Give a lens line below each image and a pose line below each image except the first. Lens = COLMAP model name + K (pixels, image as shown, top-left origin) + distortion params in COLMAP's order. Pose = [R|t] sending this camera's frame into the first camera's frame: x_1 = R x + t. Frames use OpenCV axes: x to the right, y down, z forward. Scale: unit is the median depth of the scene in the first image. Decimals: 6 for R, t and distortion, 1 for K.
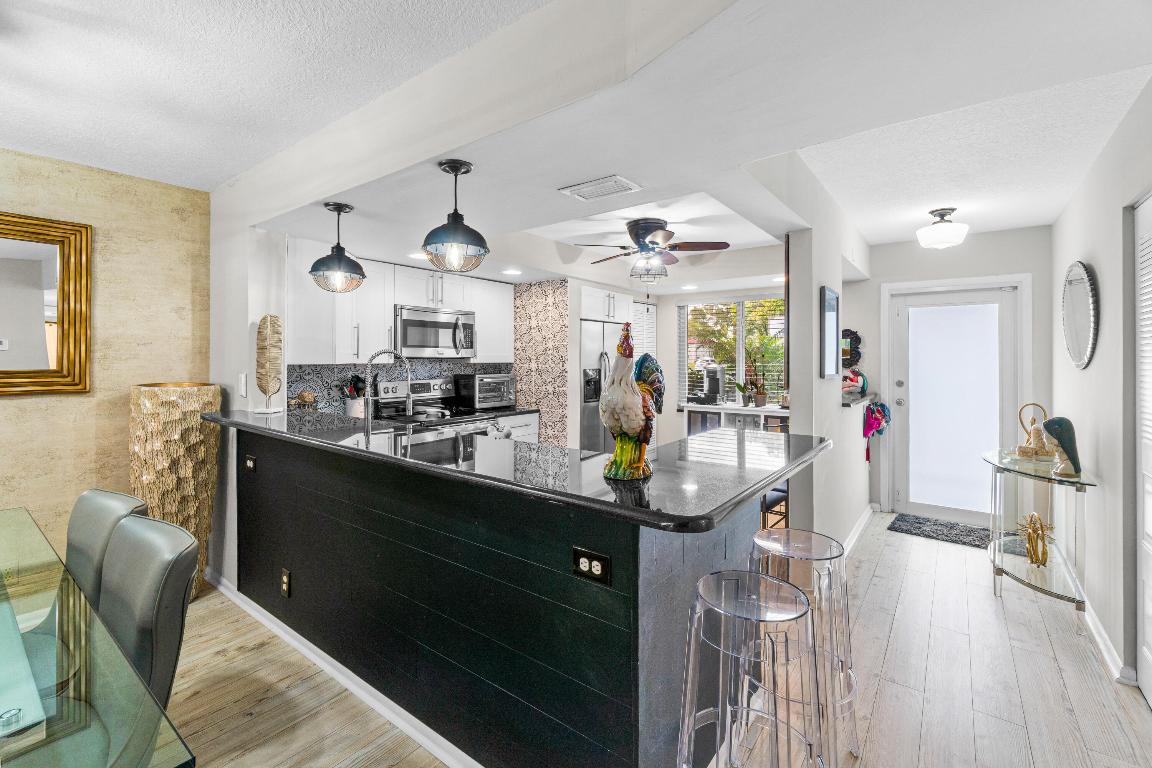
lens RADIAL K [[504.2, 0, 570.1], [0, 504.2, 357.4], [0, 0, 1]] dist [-0.003199, 0.001036]
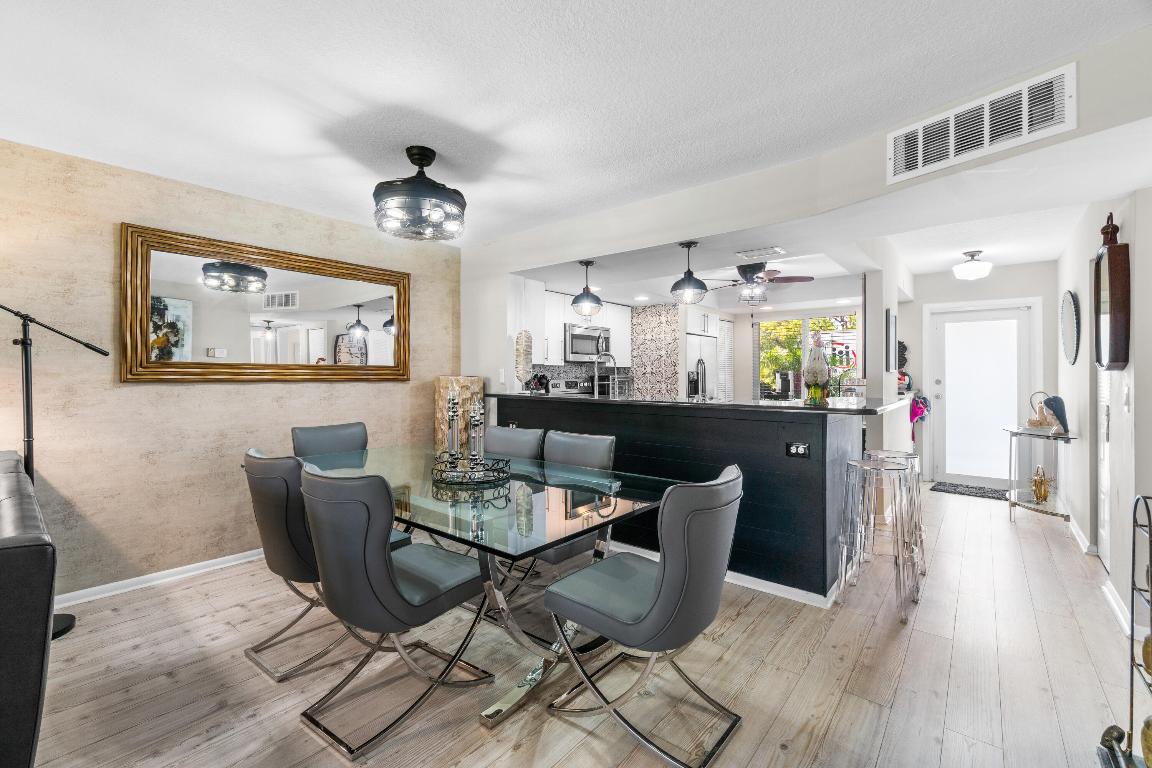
lens RADIAL K [[504.2, 0, 564.7], [0, 504.2, 376.0], [0, 0, 1]] dist [-0.003199, 0.001036]
pose [[0.999181, -0.001876, -0.040411, -0.309088], [0.001977, 0.999995, 0.002476, 0.039551], [0.040406, -0.002554, 0.999180, -0.406865]]
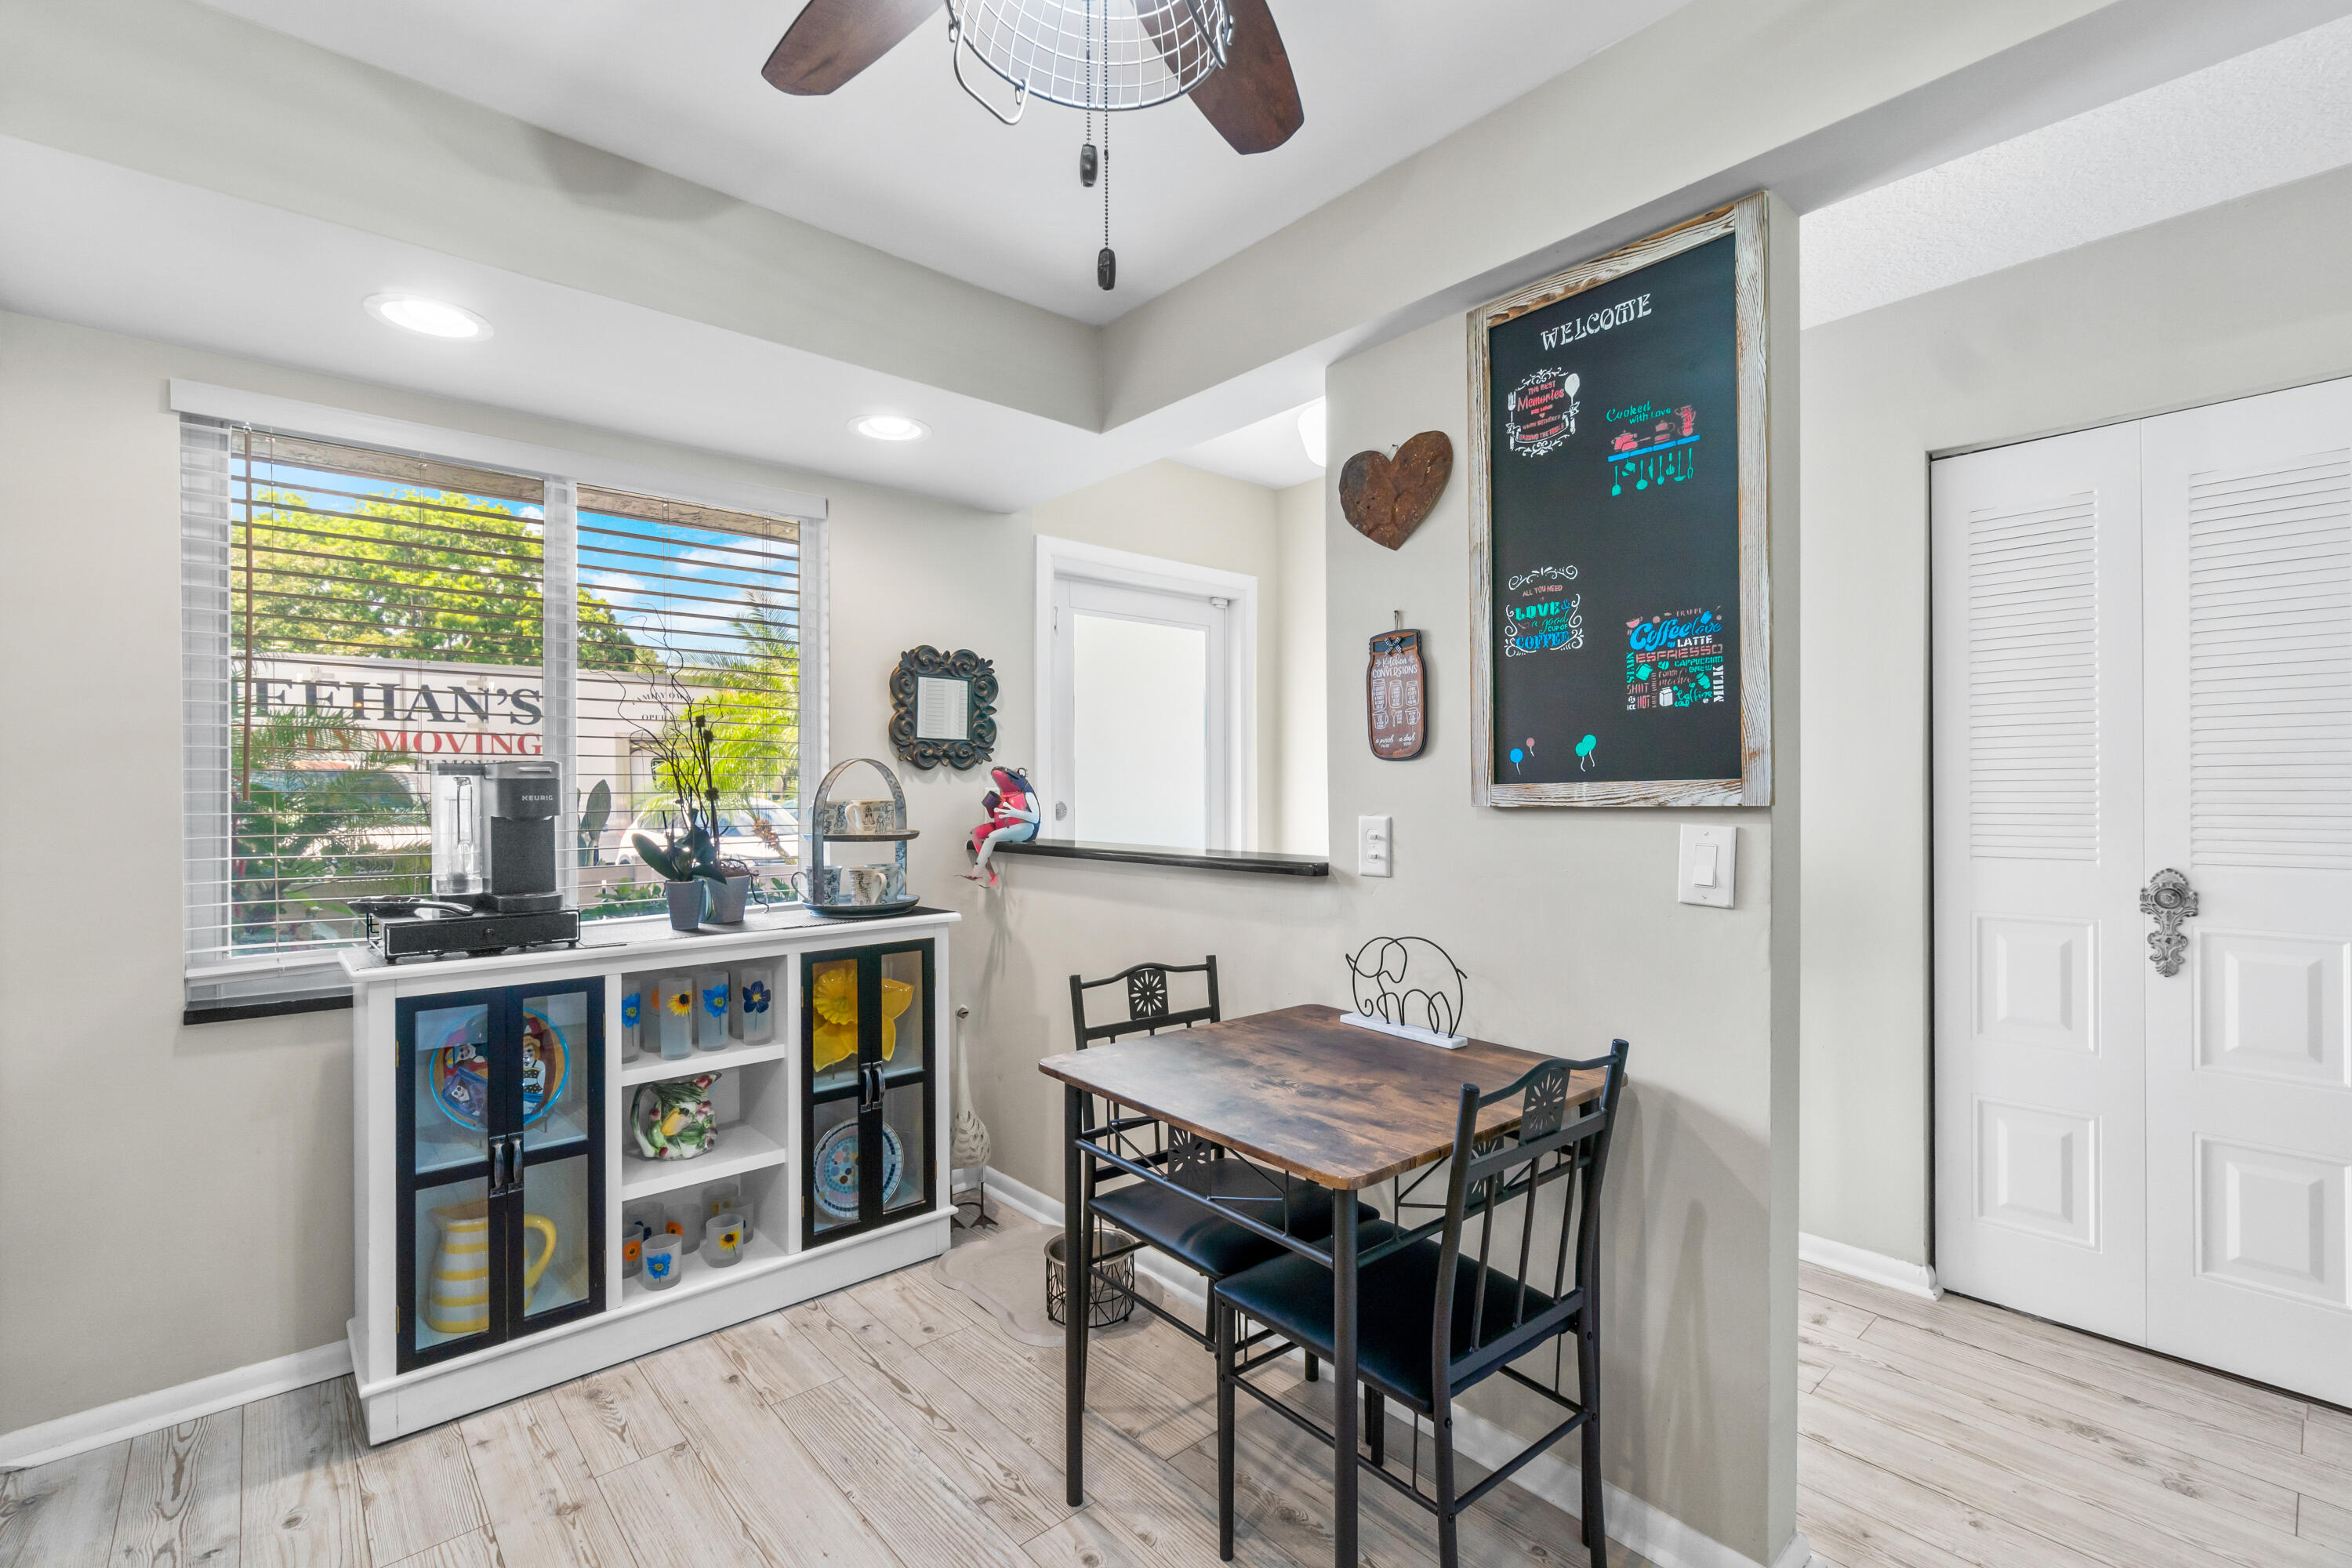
lens RADIAL K [[1029.4, 0, 1173.8], [0, 1029.4, 783.7], [0, 0, 1]] dist [-0.003199, 0.001036]
pose [[0.187921, 0.000456, 0.982184, -0.105806], [0.002704, 0.999996, -0.000981, 0.039741], [-0.982180, 0.002840, 0.187919, 0.953302]]
